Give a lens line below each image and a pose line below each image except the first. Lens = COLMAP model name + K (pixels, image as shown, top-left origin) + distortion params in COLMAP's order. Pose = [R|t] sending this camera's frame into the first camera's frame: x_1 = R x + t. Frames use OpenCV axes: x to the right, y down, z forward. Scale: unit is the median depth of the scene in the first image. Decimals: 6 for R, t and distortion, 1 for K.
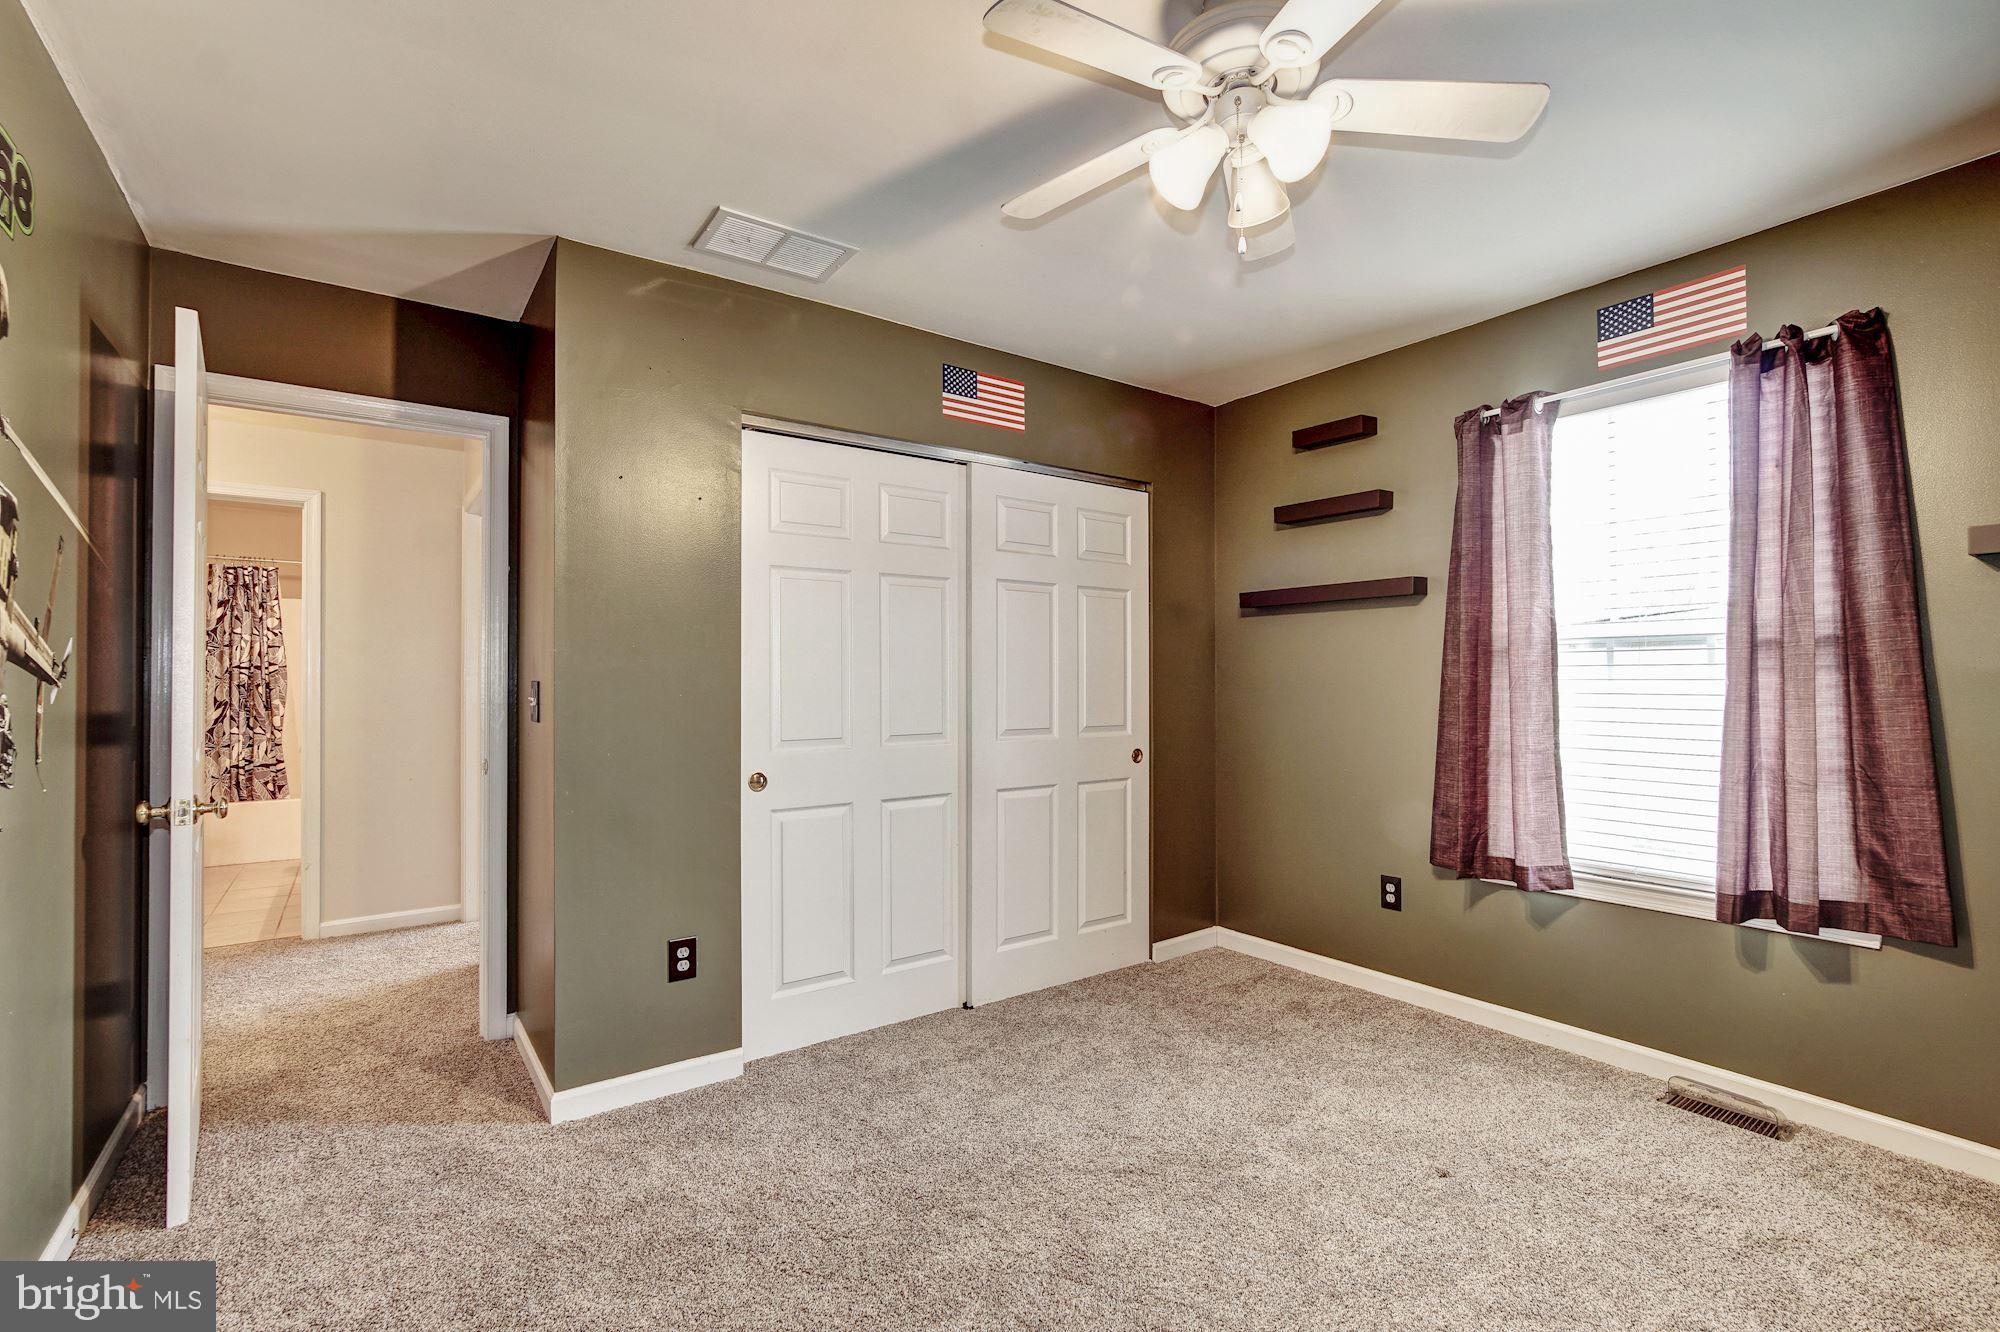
lens RADIAL K [[883.7, 0, 990.1], [0, 883.7, 668.1], [0, 0, 1]] dist [-0.009501, 0.002831]
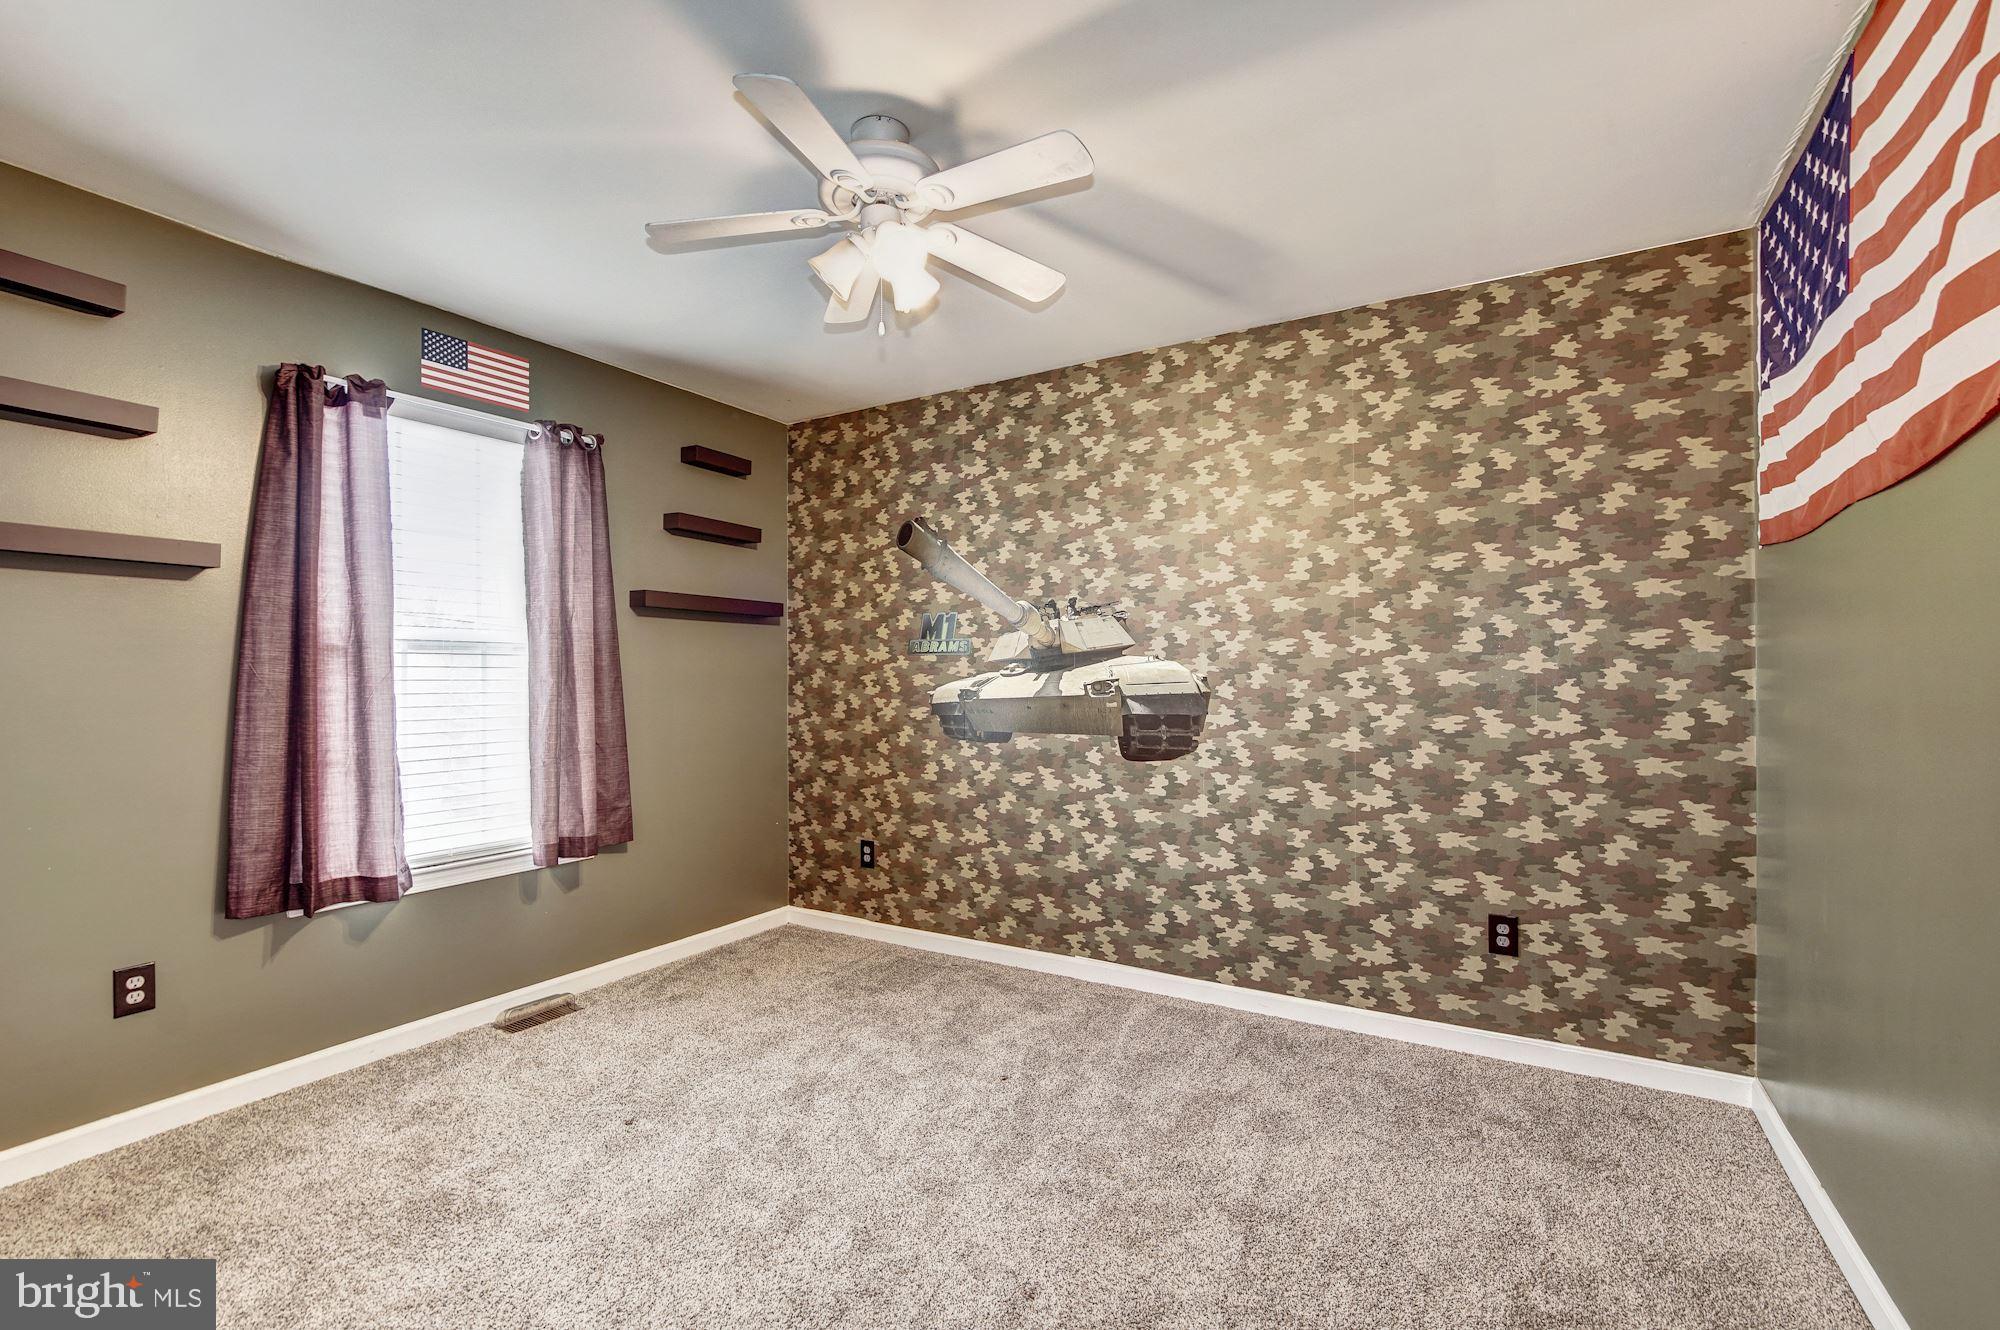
lens RADIAL K [[883.7, 0, 990.9], [0, 883.7, 670.3], [0, 0, 1]] dist [-0.009501, 0.002831]
pose [[-0.396917, 0.012626, 0.917768, -0.532223], [-0.007866, 0.999822, -0.017157, 0.012941], [-0.917821, -0.014029, -0.396747, 0.781902]]
